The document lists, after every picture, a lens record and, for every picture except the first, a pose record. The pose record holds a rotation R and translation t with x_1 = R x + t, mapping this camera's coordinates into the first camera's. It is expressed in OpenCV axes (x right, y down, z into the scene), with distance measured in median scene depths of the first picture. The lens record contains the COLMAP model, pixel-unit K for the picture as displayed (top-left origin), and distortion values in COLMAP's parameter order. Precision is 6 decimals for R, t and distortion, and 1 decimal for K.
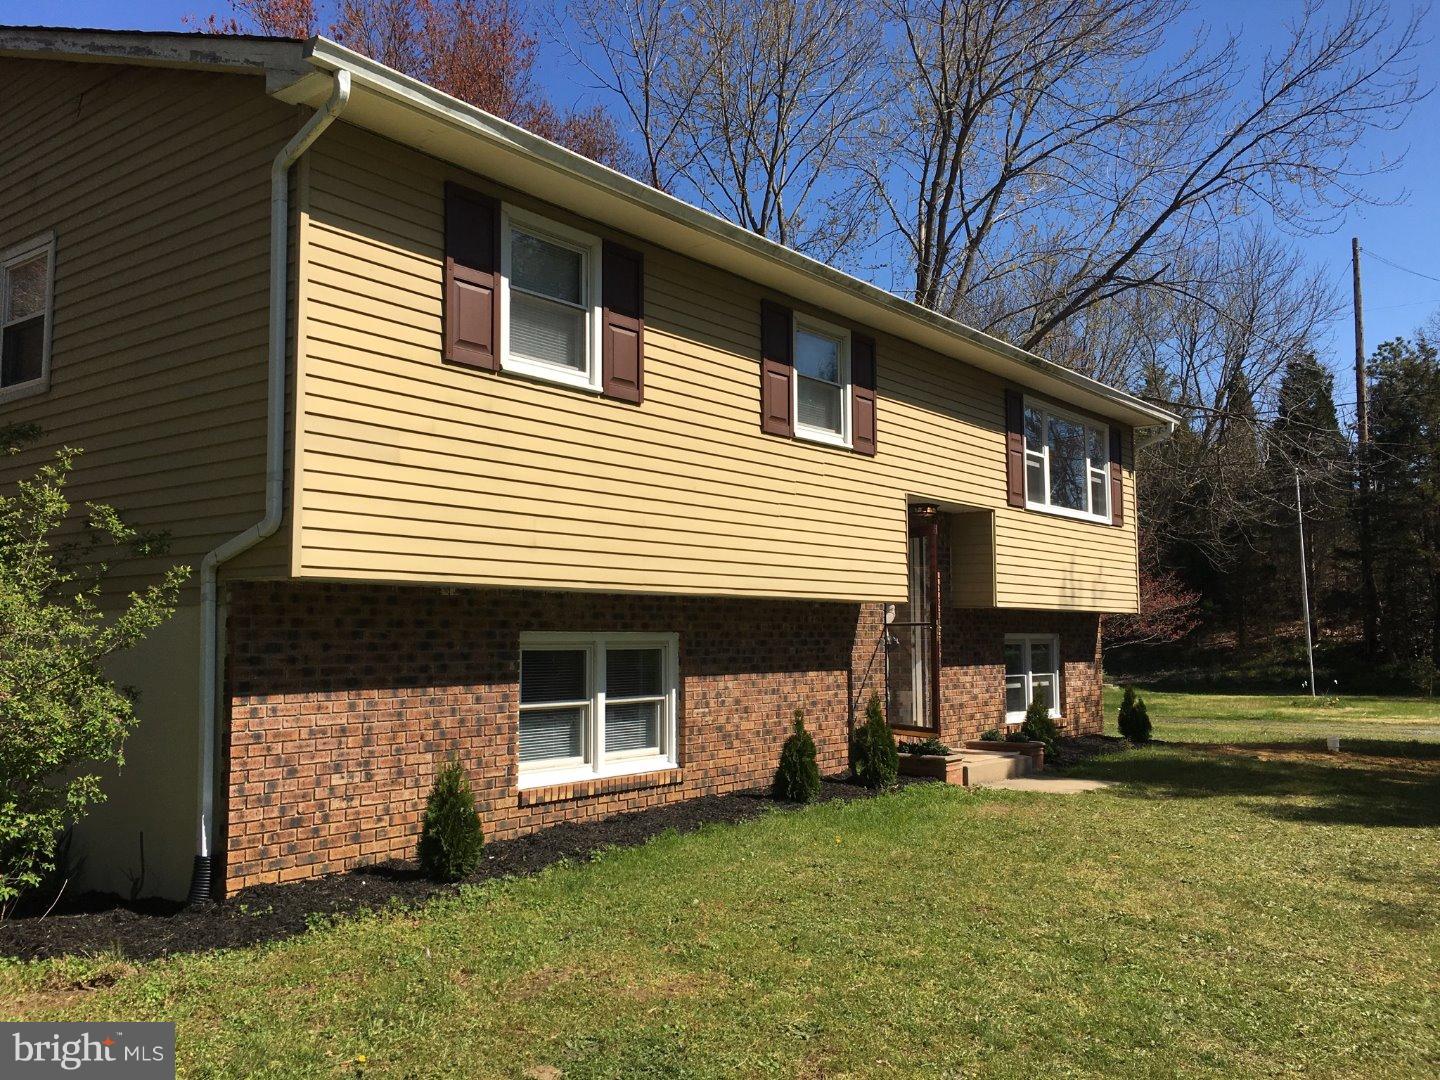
lens RADIAL K [[1223.4, 0, 713.8], [0, 1223.4, 541.6], [0, 0, 1]] dist [0.086410, -0.106878]
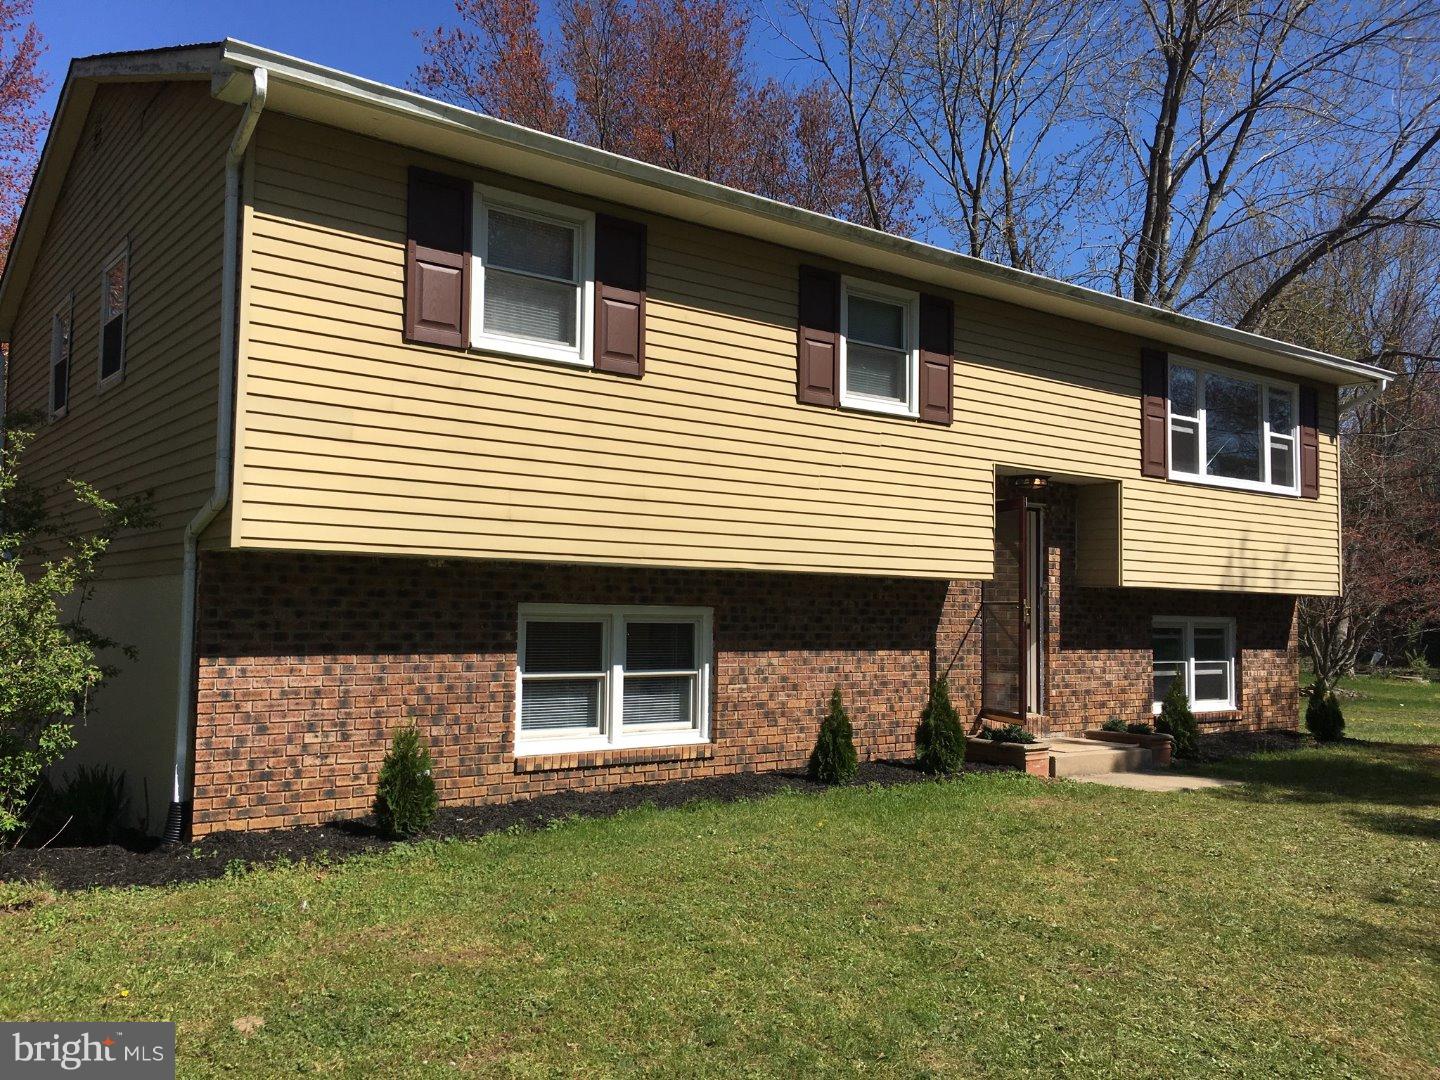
lens RADIAL K [[1223.4, 0, 722.6], [0, 1223.4, 540.4], [0, 0, 1]] dist [0.086410, -0.106878]
pose [[0.968419, 0.002276, -0.249320, 0.251690], [0.001998, 0.999855, 0.016891, 0.003910], [0.249322, -0.016856, 0.968274, 0.048295]]
